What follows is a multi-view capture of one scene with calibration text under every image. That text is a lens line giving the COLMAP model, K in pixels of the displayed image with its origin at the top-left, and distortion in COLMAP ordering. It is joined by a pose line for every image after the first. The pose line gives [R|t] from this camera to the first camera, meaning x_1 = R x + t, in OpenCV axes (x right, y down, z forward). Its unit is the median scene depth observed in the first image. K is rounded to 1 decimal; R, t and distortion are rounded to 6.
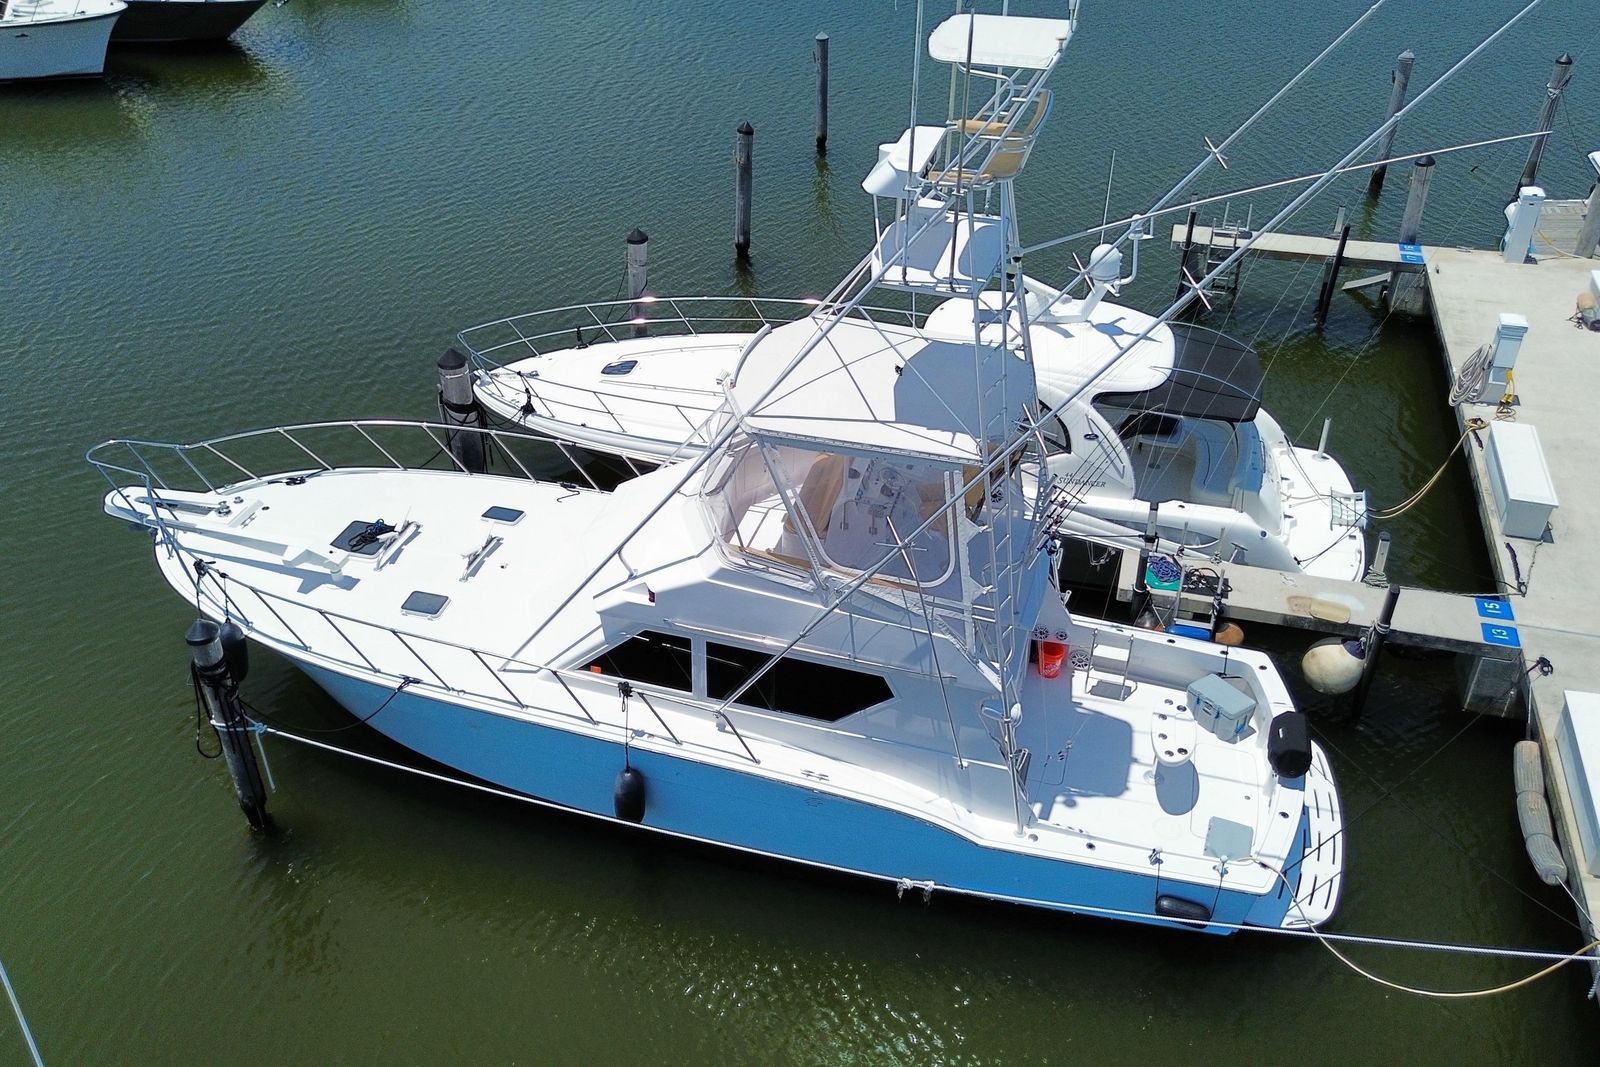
lens RADIAL K [[1361.7, 0, 768.6], [0, 1361.7, 528.8], [0, 0, 1]] dist [0.052244, -0.053416]
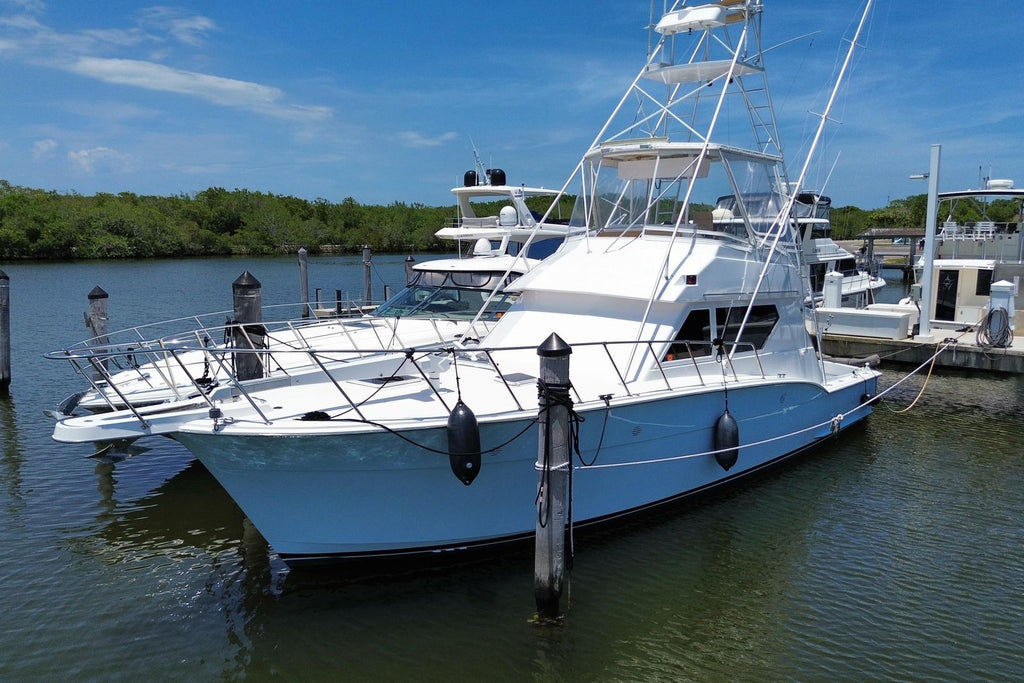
lens RADIAL K [[871.5, 0, 508.9], [0, 871.5, 343.0], [0, 0, 1]] dist [0.052244, -0.053416]
pose [[0.461025, -0.104269, 0.881240, -0.915660], [0.480590, 0.864164, -0.149174, 0.139192], [-0.745982, 0.492289, 0.448512, 0.721867]]
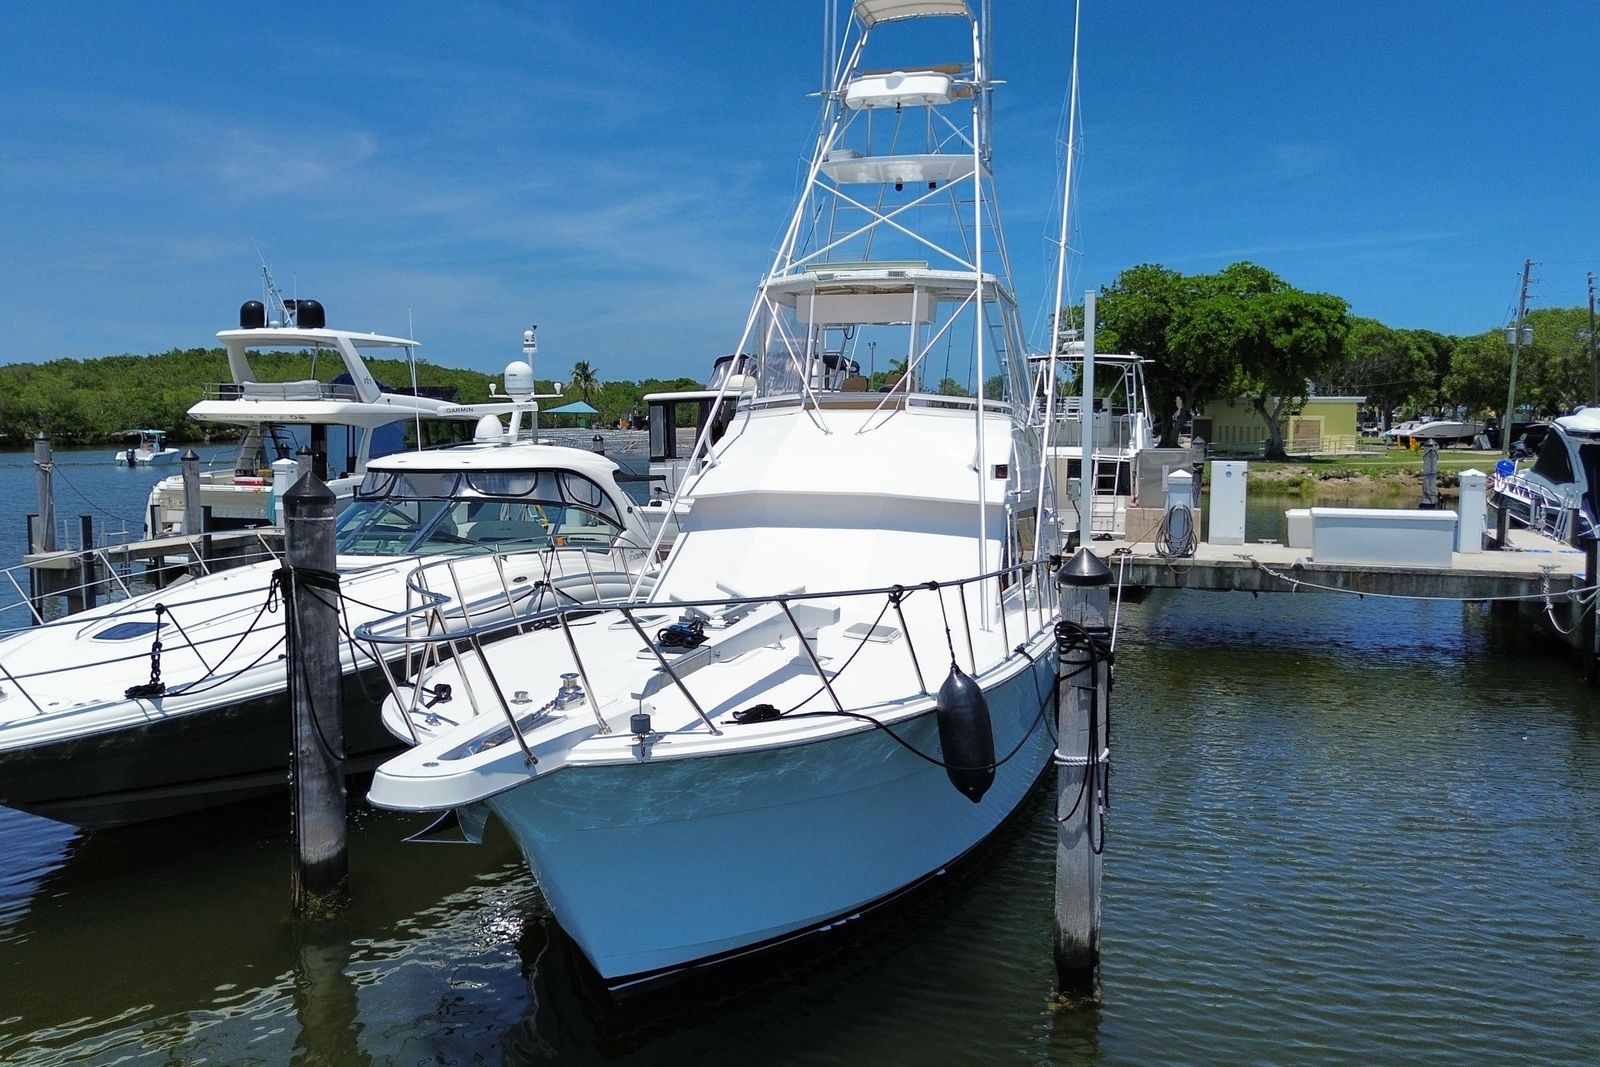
lens RADIAL K [[1361.7, 0, 806.0], [0, 1361.7, 531.2], [0, 0, 1]] dist [0.052244, -0.053416]
pose [[-0.000094, -0.077262, 0.997011, -0.978254], [0.545247, 0.835766, 0.064818, -0.050985], [-0.838276, 0.543623, 0.042048, 1.031874]]
